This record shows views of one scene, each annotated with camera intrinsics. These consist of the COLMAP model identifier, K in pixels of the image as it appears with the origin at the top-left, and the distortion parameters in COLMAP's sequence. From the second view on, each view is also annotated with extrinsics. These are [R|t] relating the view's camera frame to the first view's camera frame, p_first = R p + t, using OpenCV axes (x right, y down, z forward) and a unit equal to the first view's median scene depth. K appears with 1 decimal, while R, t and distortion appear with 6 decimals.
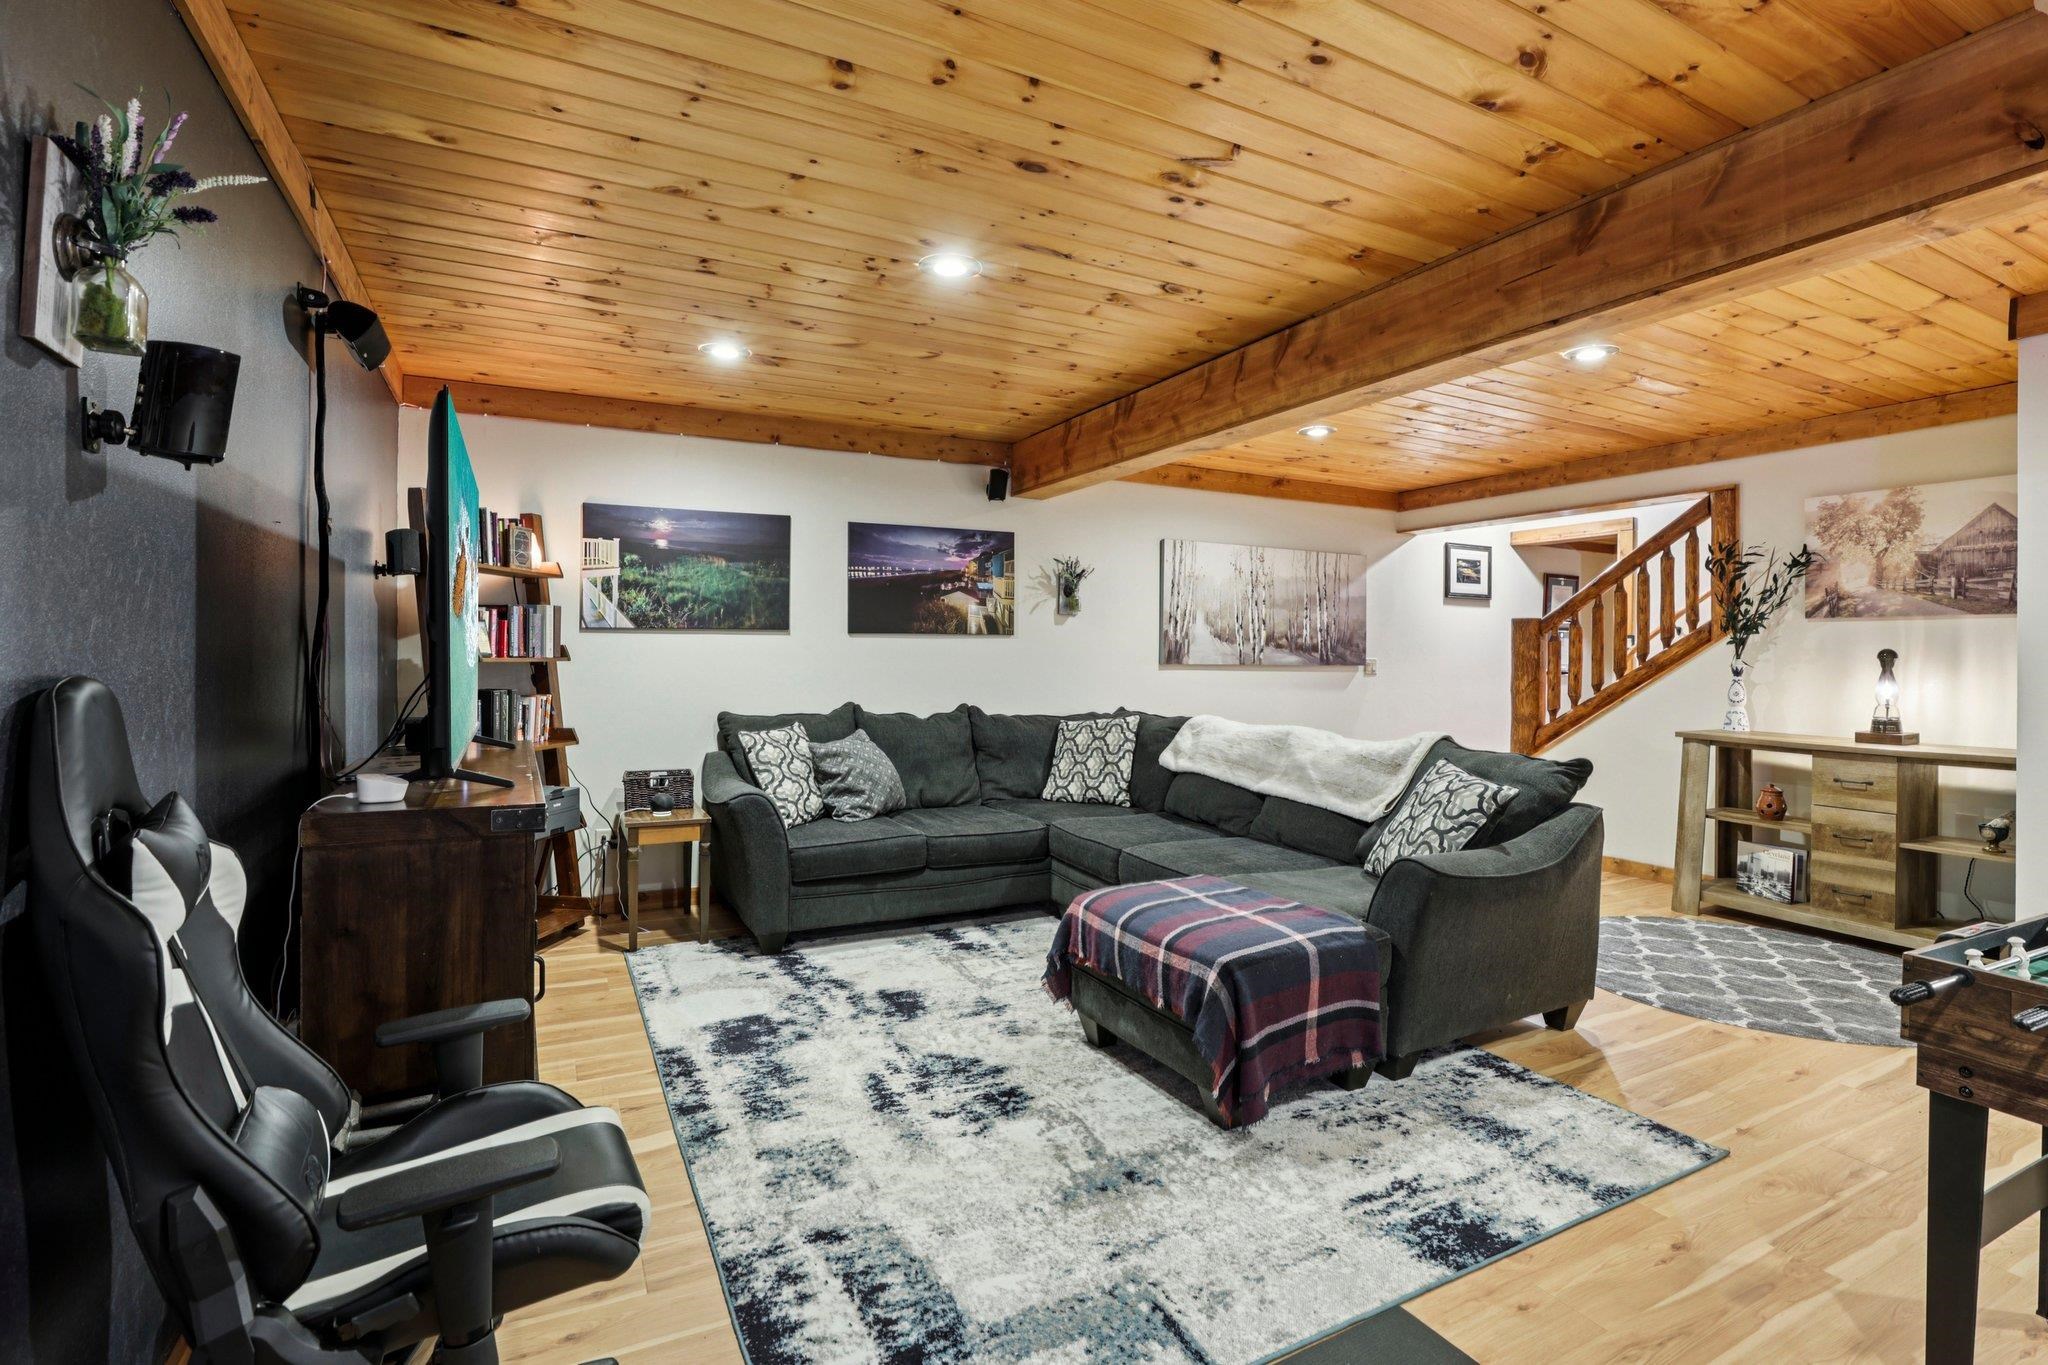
lens RADIAL K [[953.2, 0, 1029.6], [0, 953.2, 656.2], [0, 0, 1]] dist [-0.042383, 0.011789]
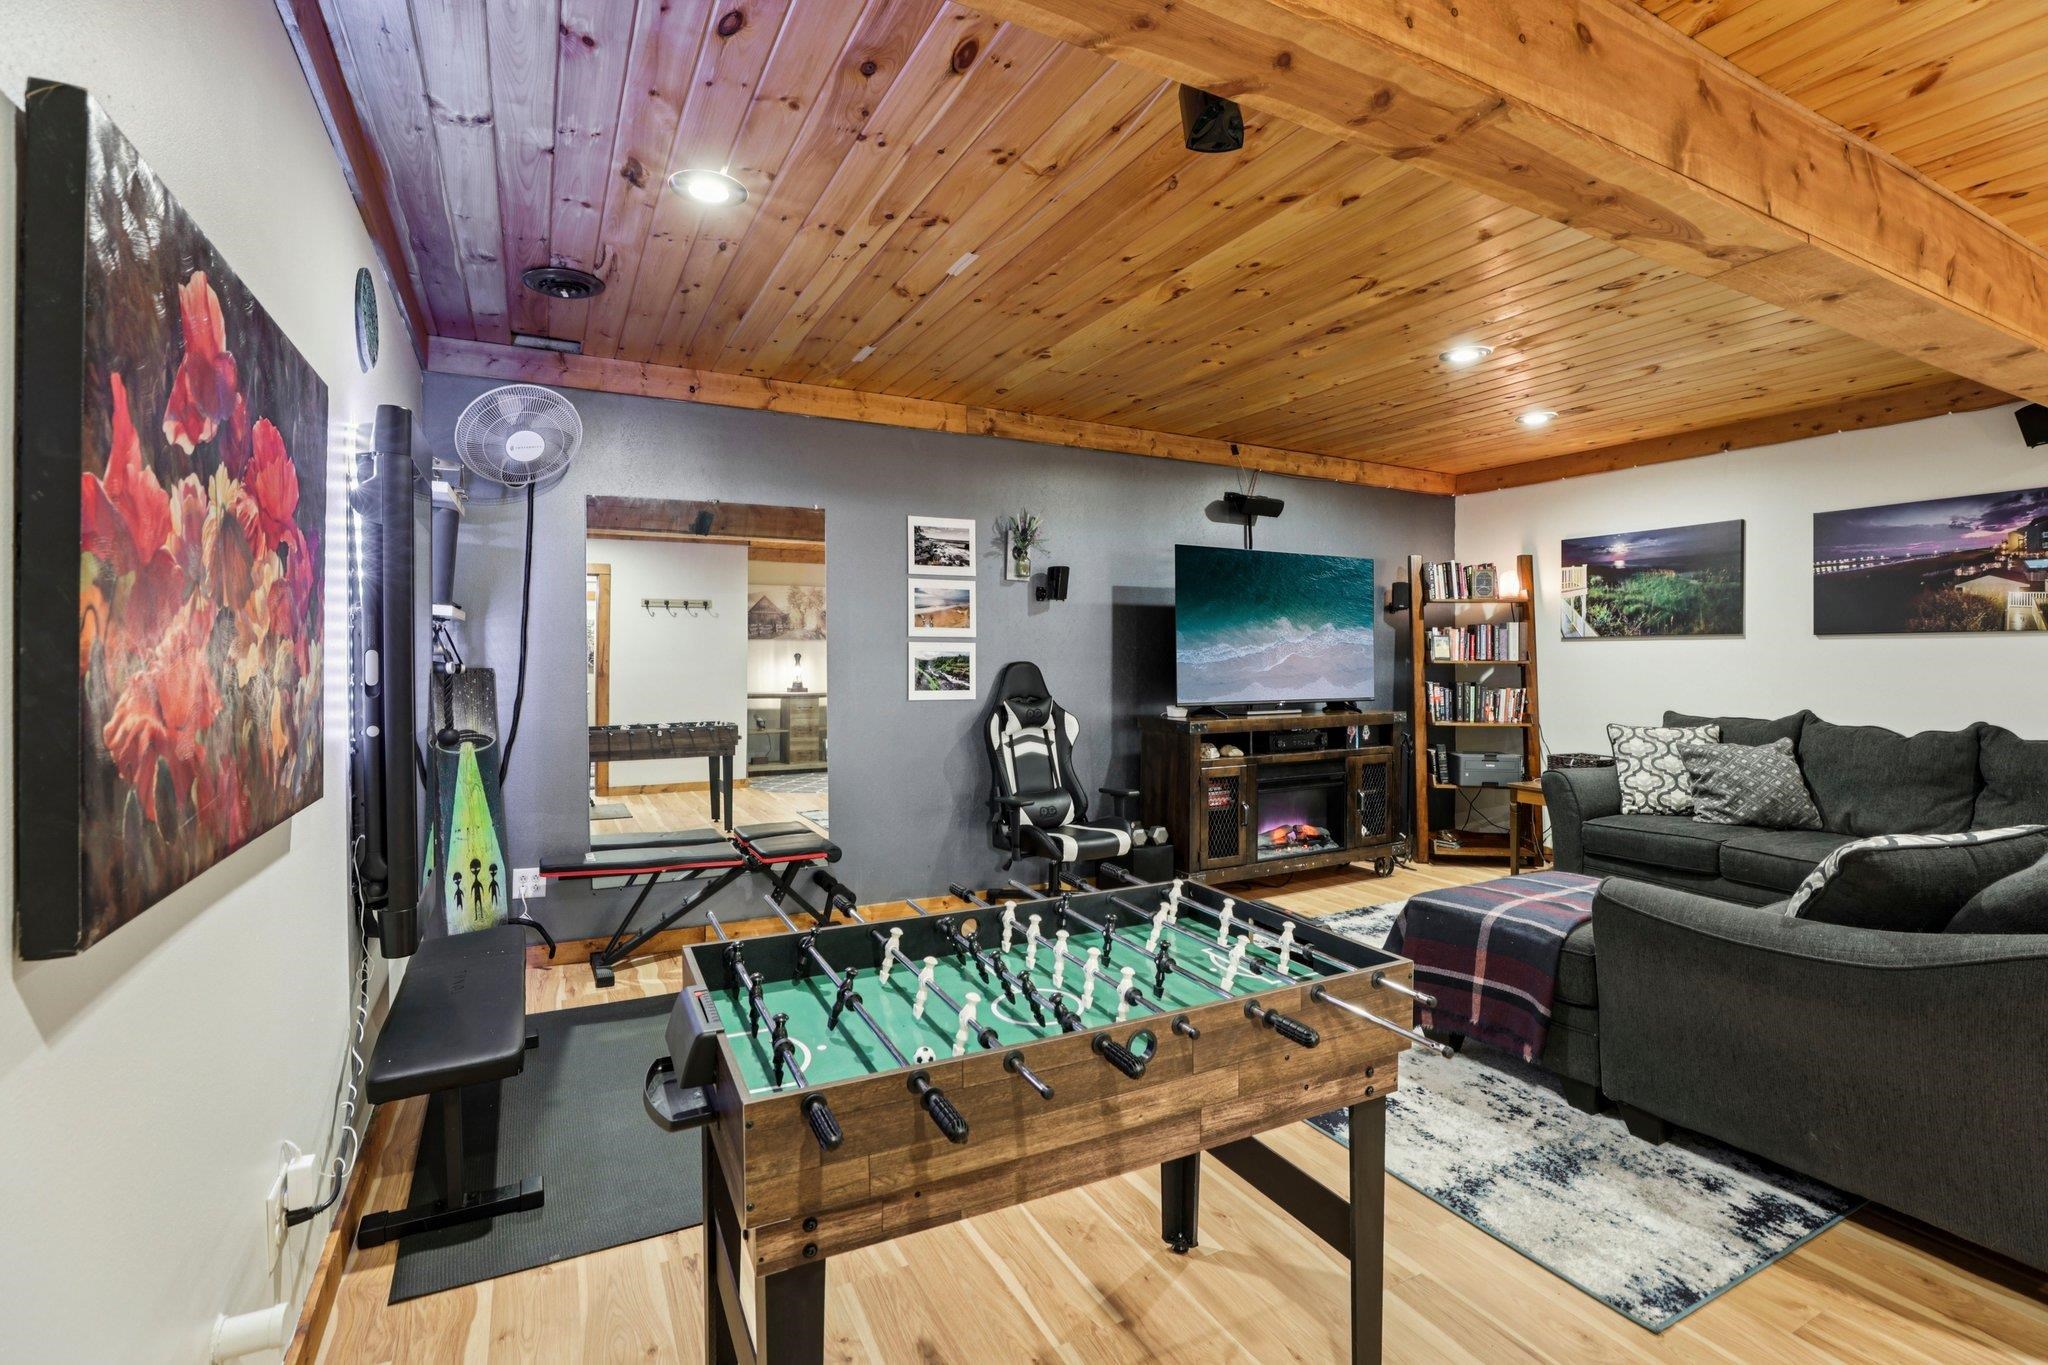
lens RADIAL K [[953.2, 0, 1028.7], [0, 953.2, 666.2], [0, 0, 1]] dist [-0.042383, 0.011789]
pose [[0.005070, 0.004405, -0.999977, 1.005411], [-0.004445, 0.999981, 0.004383, 0.007758], [0.999977, 0.004423, 0.005090, 0.341175]]
